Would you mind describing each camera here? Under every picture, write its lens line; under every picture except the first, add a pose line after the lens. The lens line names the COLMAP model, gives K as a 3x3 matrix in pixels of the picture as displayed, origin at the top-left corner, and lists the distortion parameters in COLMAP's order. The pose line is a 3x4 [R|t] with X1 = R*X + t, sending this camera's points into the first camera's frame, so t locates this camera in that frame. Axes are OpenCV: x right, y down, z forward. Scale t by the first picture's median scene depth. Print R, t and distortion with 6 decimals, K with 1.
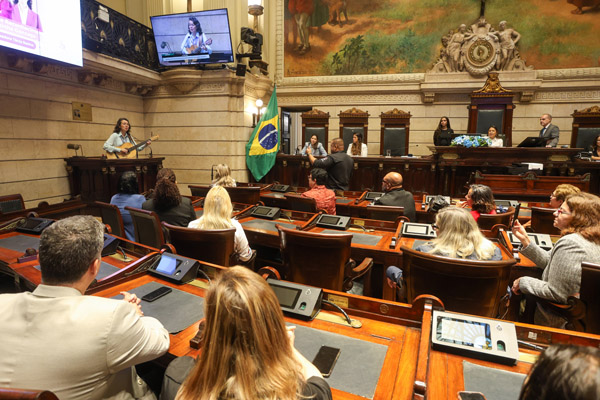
lens RADIAL K [[366.5, 0, 296.1], [0, 366.5, 191.0], [0, 0, 1]] dist [-0.046287, 0.041299]
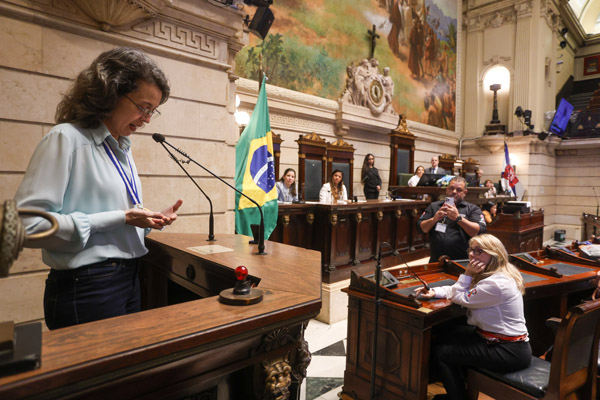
lens RADIAL K [[366.5, 0, 293.1], [0, 366.5, 192.1], [0, 0, 1]] dist [-0.046287, 0.041299]
pose [[0.545860, -0.021123, 0.837610, -0.458800], [0.089395, 0.995444, -0.033155, -0.092024], [-0.833094, 0.092976, 0.545261, 0.655474]]
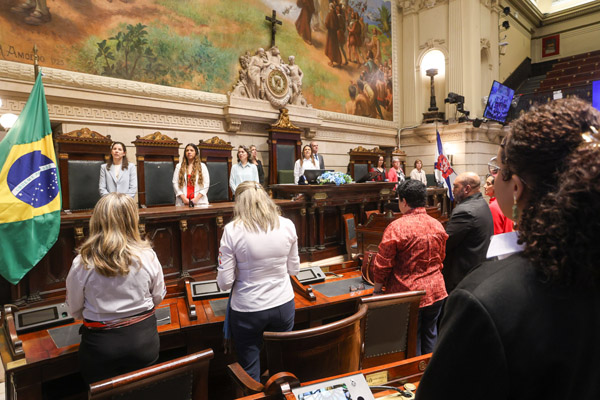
lens RADIAL K [[366.5, 0, 298.2], [0, 366.5, 192.3], [0, 0, 1]] dist [-0.046287, 0.041299]
pose [[0.548159, -0.057072, 0.834425, -0.258298], [0.124624, 0.992105, -0.014012, -0.080879], [-0.827037, 0.111671, 0.550943, 0.461096]]
